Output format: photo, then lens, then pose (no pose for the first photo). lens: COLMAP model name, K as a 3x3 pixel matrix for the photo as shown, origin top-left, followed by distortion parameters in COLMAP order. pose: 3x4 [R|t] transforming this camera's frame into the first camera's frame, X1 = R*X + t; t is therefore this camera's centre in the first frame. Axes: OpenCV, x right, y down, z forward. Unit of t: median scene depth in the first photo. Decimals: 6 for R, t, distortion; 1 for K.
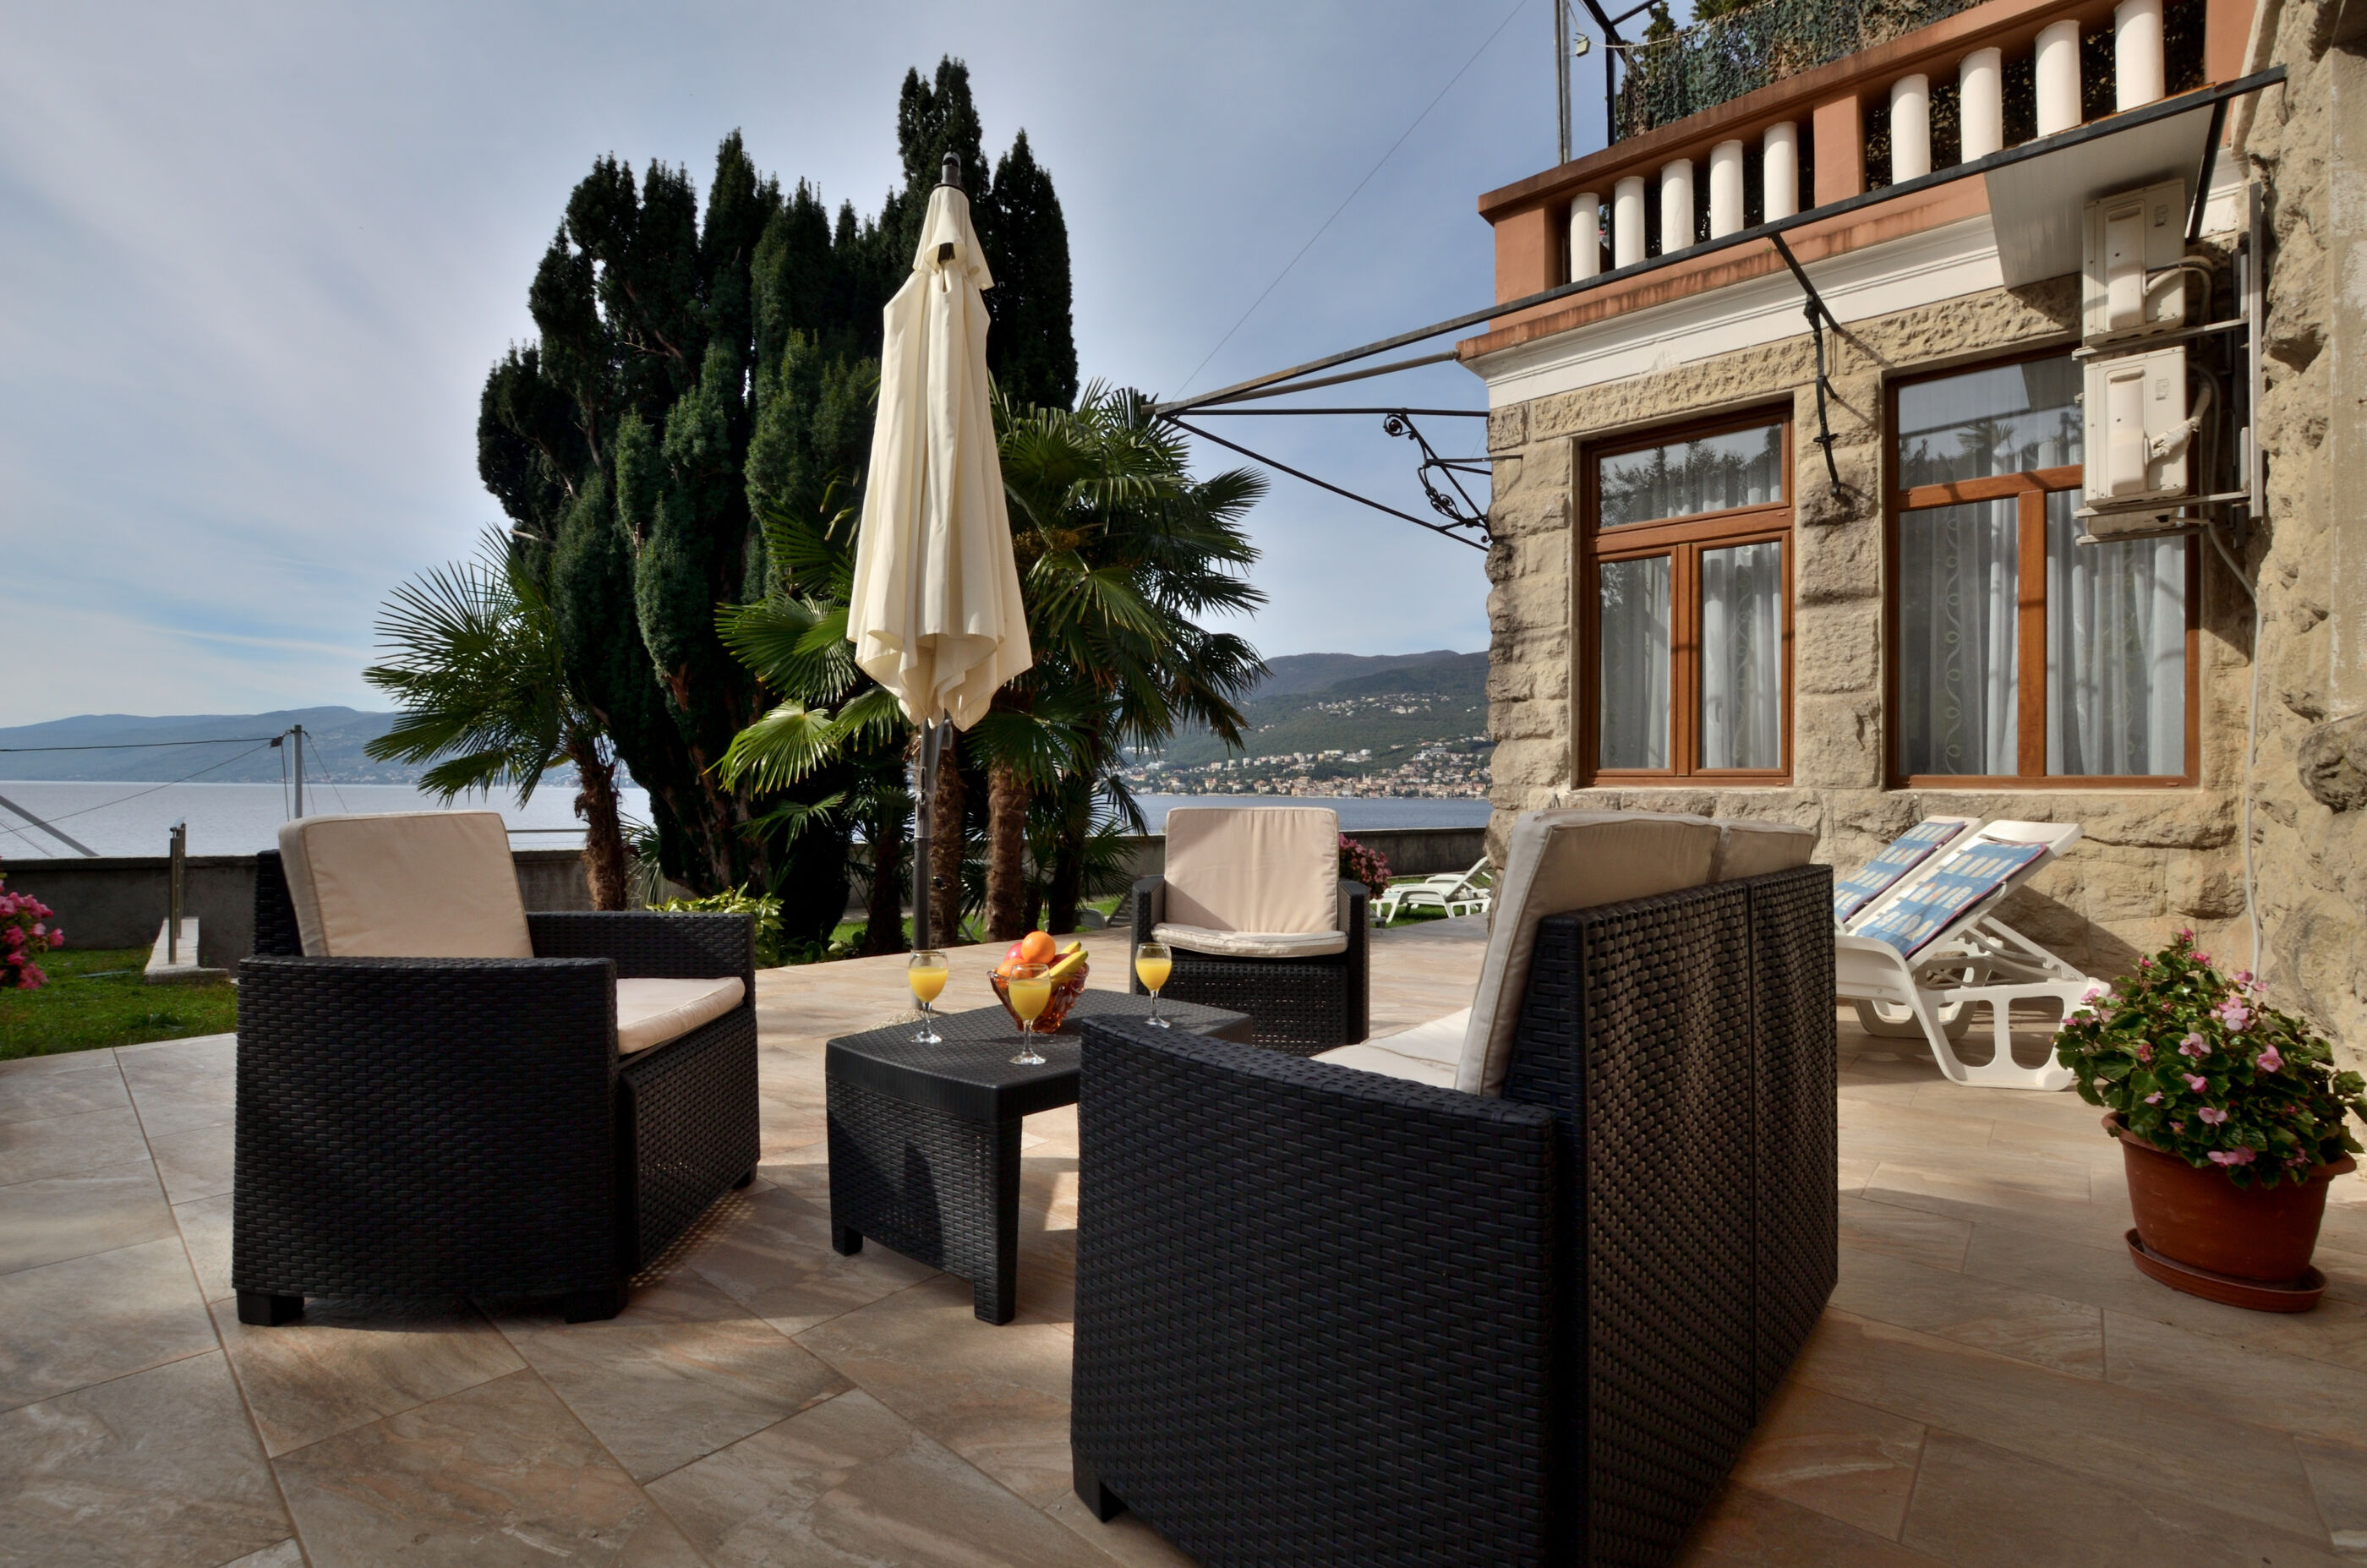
lens RADIAL K [[1050.0, 0, 1208.7], [0, 1050.0, 783.8], [0, 0, 1]] dist [-0.036451, 0.006958]
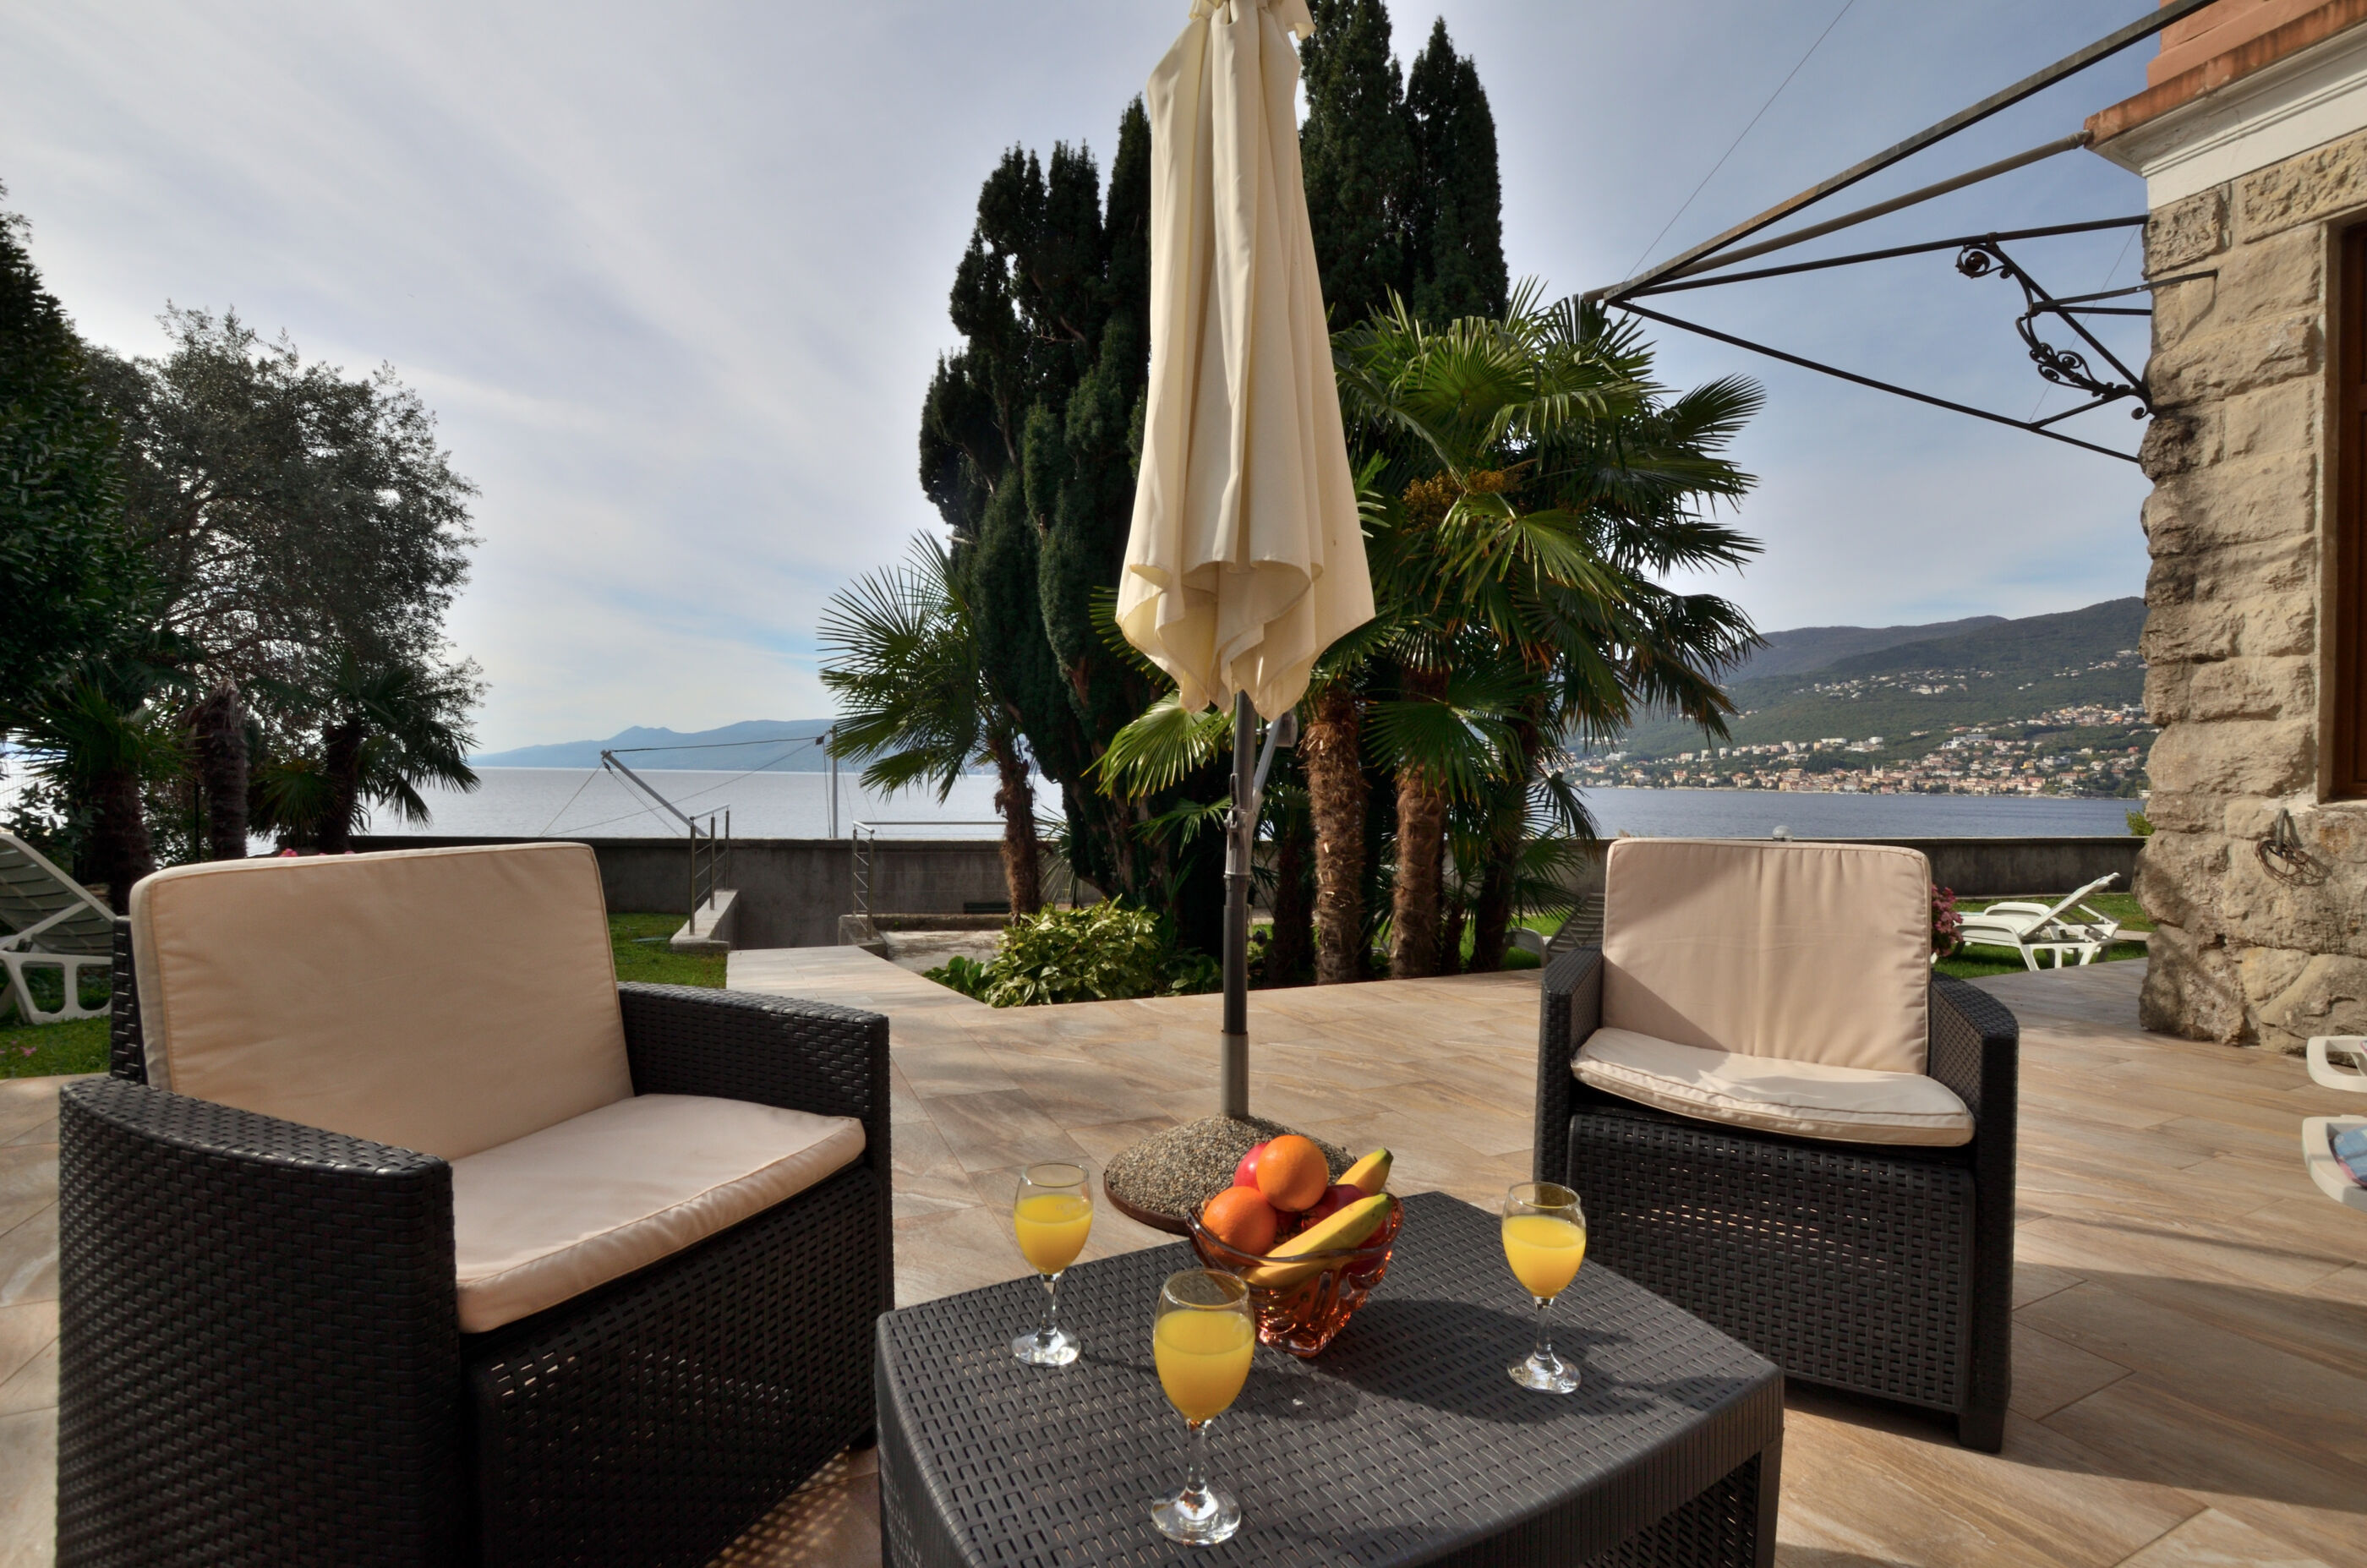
lens RADIAL K [[1050.0, 0, 1208.7], [0, 1050.0, 783.8], [0, 0, 1]] dist [-0.036451, 0.006958]
pose [[0.911990, 0.007042, -0.410152, -0.000971], [-0.003622, 0.999952, 0.009115, -0.006995], [0.410196, -0.006828, 0.911972, 0.160835]]
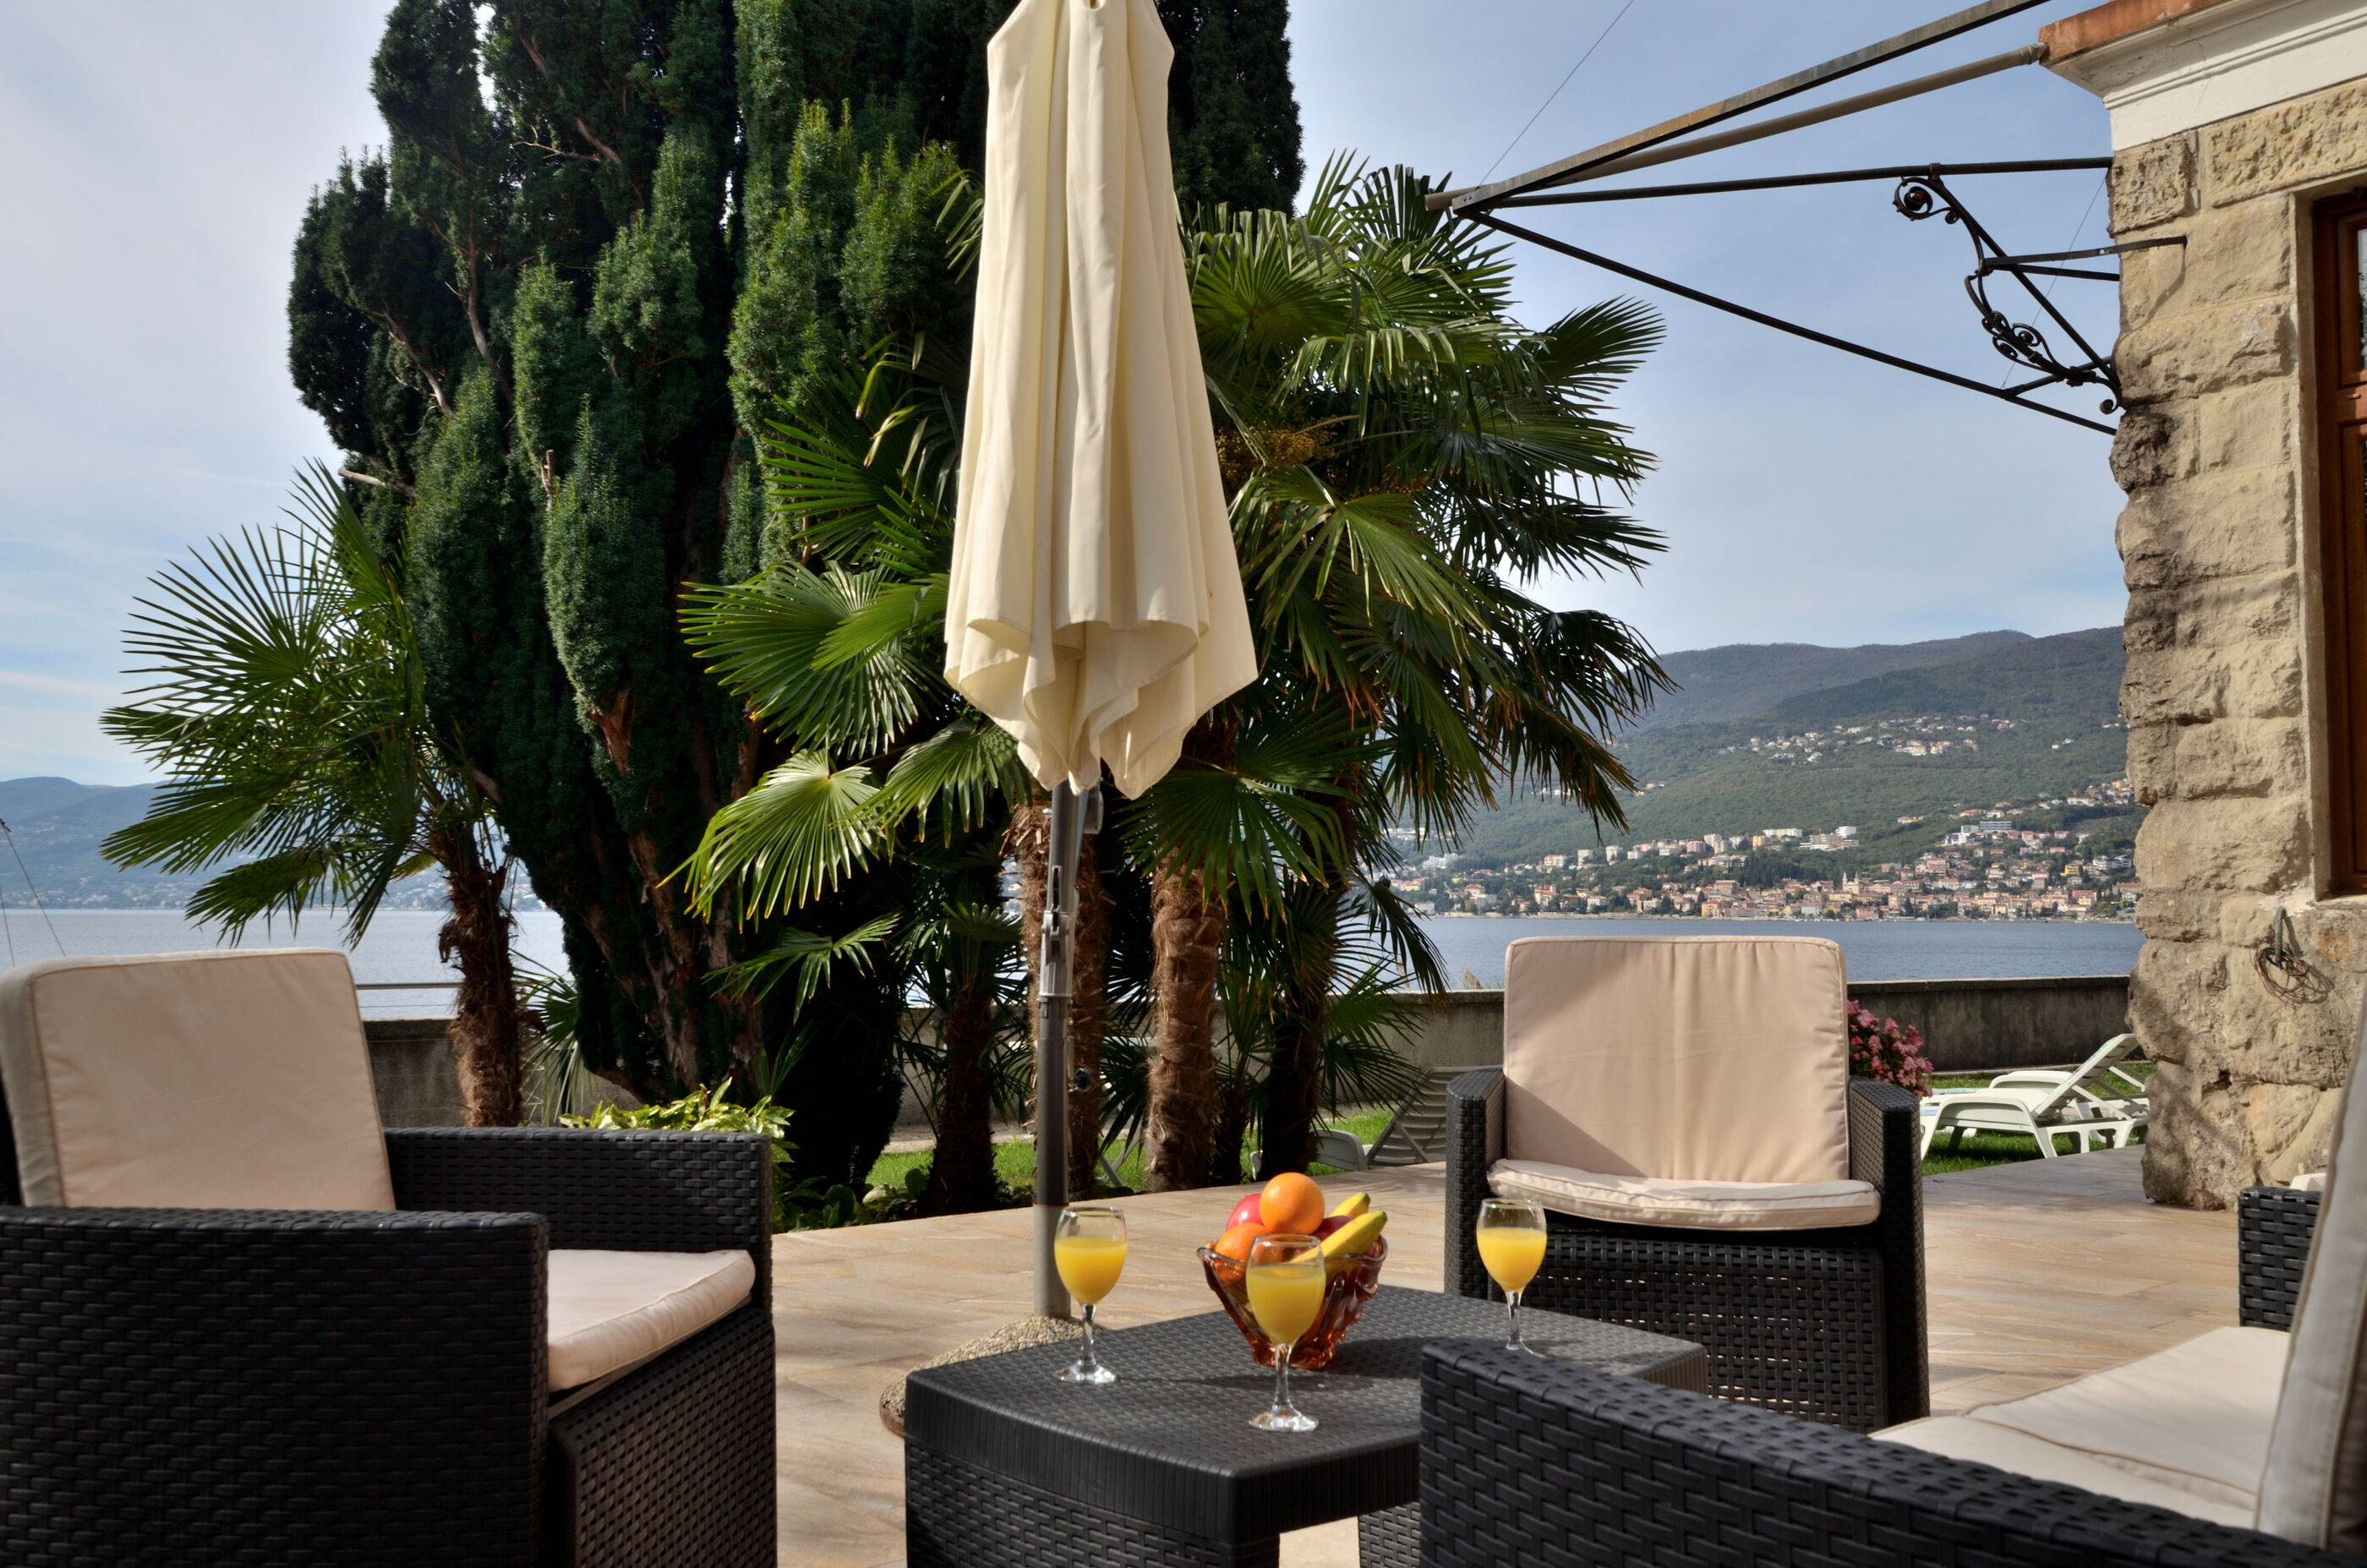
lens RADIAL K [[1946.5, 0, 1209.4], [0, 1946.5, 780.7], [0, 0, 1]] dist [-0.008442, 0.054587]
pose [[0.985918, -0.018317, -0.166221, -0.010810], [0.008391, 0.998150, -0.060223, 0.000668], [0.167017, 0.057980, 0.984248, 0.005004]]
